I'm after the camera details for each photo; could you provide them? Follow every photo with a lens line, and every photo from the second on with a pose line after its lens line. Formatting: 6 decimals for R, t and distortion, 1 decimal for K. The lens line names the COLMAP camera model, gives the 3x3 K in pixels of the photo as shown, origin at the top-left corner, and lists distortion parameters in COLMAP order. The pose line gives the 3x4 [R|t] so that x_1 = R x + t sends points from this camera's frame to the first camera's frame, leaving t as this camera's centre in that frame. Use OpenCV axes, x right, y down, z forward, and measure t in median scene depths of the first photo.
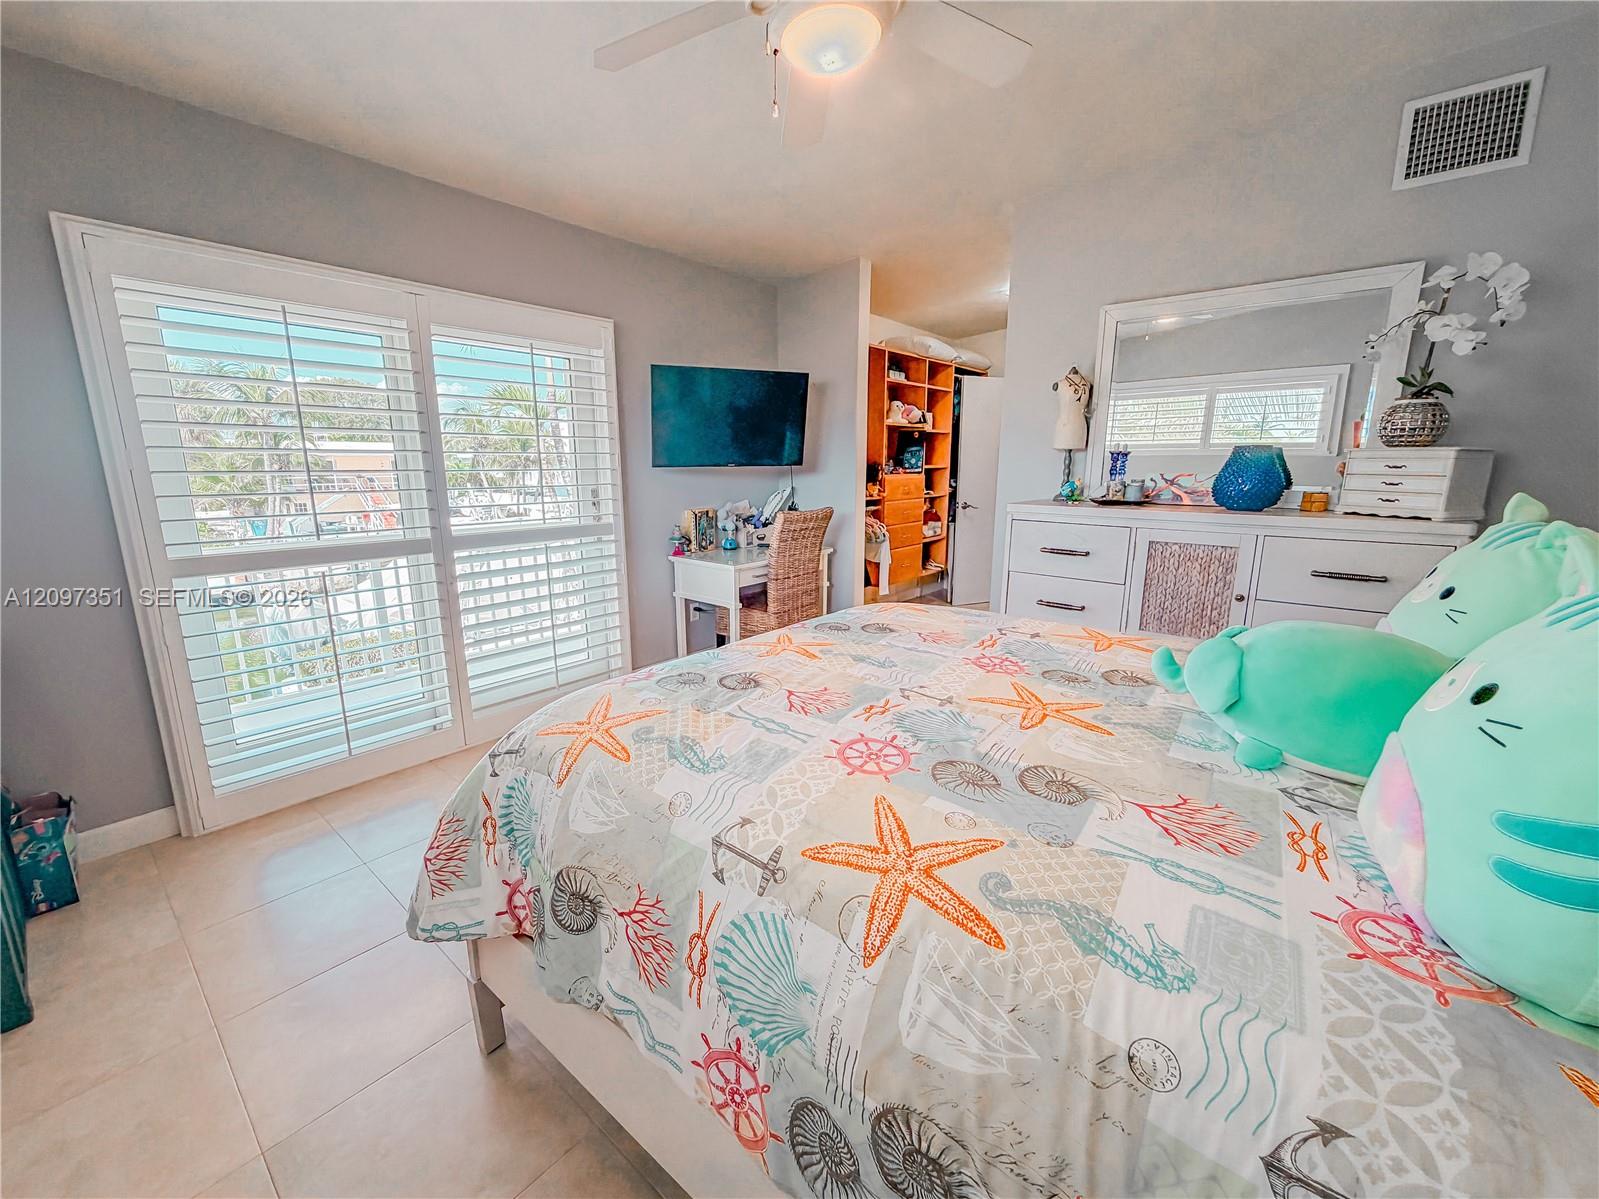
lens RADIAL K [[644.3, 0, 807.1], [0, 644.3, 592.3], [0, 0, 1]] dist [-0.000162, -0.000196]
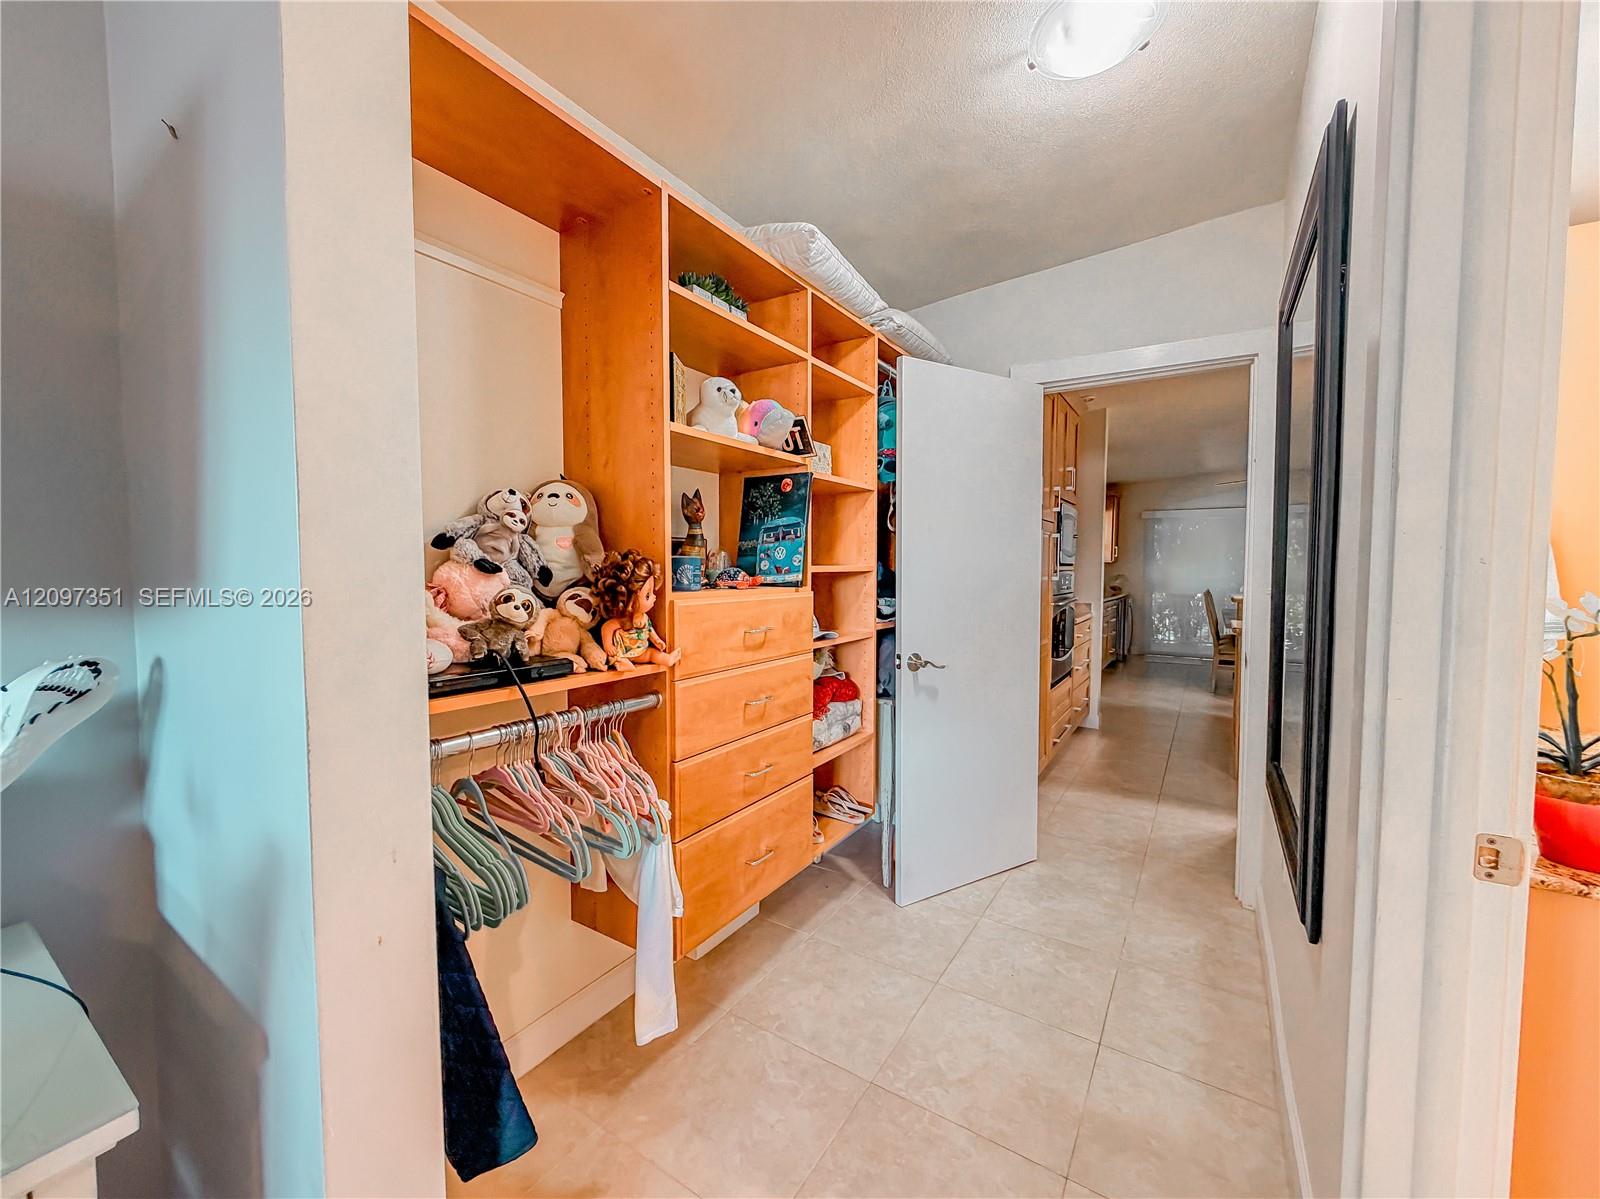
lens RADIAL K [[644.7, 0, 797.6], [0, 644.7, 599.8], [0, 0, 1]] dist [-0.000162, -0.000196]
pose [[0.994558, -0.005979, 0.104009, 0.132535], [0.021472, 0.988682, -0.148485, -0.118435], [-0.101944, 0.149910, 0.983430, 0.619764]]
